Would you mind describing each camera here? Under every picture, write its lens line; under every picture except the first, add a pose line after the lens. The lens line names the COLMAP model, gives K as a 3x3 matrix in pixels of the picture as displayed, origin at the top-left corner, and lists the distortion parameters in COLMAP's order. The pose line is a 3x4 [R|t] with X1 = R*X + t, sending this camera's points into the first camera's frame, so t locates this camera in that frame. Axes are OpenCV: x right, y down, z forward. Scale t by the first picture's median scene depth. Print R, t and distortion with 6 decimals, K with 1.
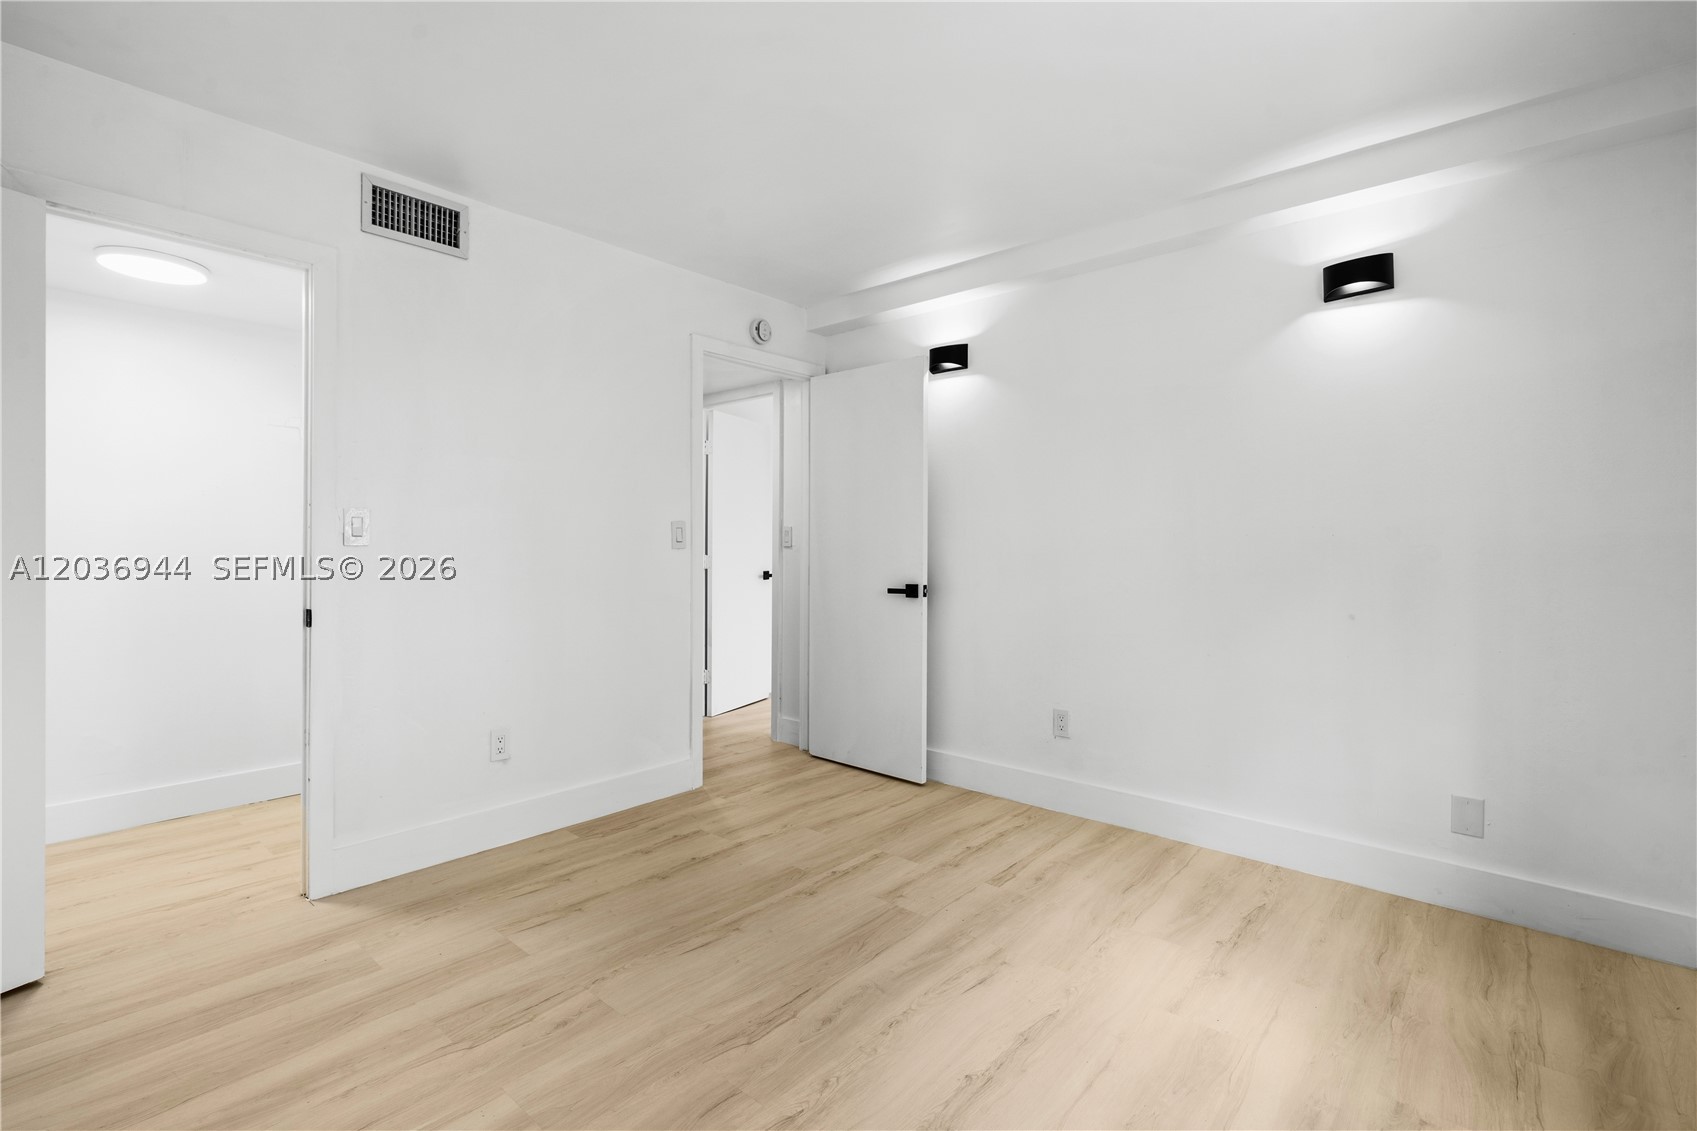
lens RADIAL K [[800.8, 0, 842.9], [0, 800.8, 546.2], [0, 0, 1]] dist [0.003022, 0.000485]
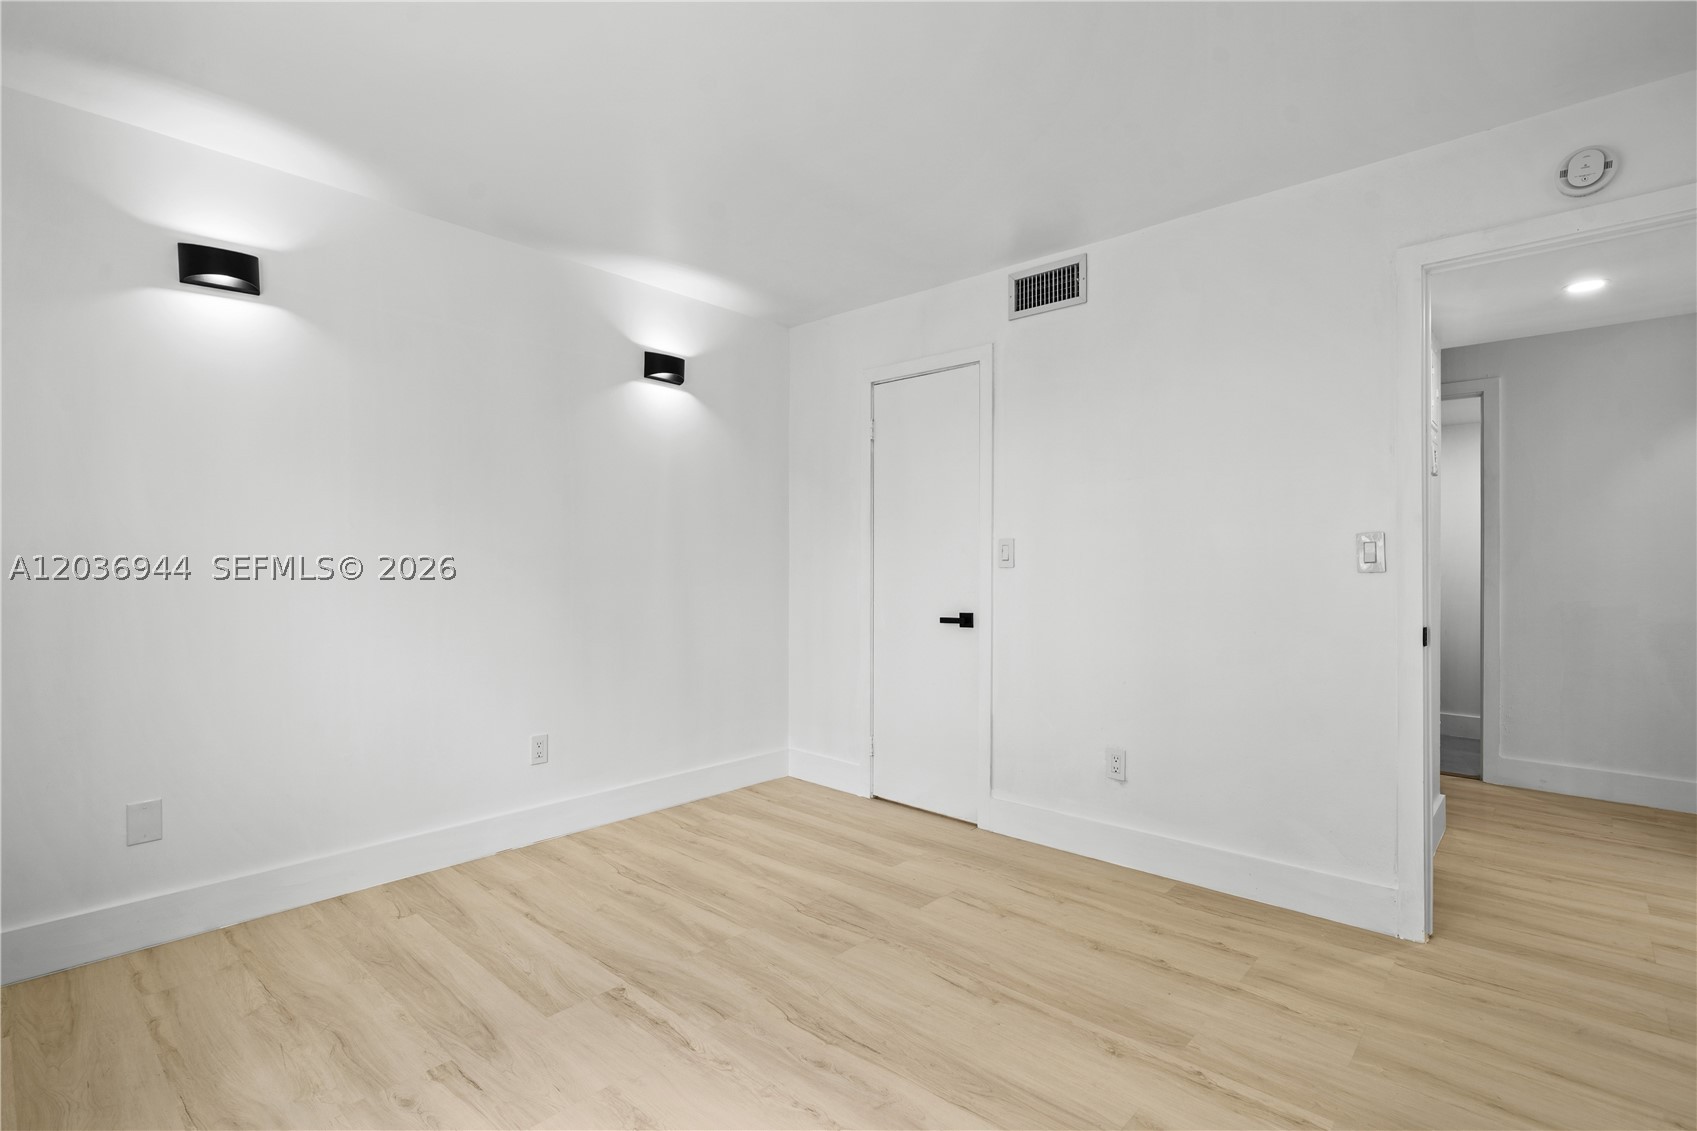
lens RADIAL K [[777.8, 0, 799.3], [0, 777.8, 561.0], [0, 0, 1]] dist [-0.001308, 0.000309]
pose [[-0.045394, -0.013147, -0.998883, 0.626405], [-0.008100, 0.999885, -0.012792, 0.007886], [0.998936, 0.007510, -0.045495, 0.702085]]
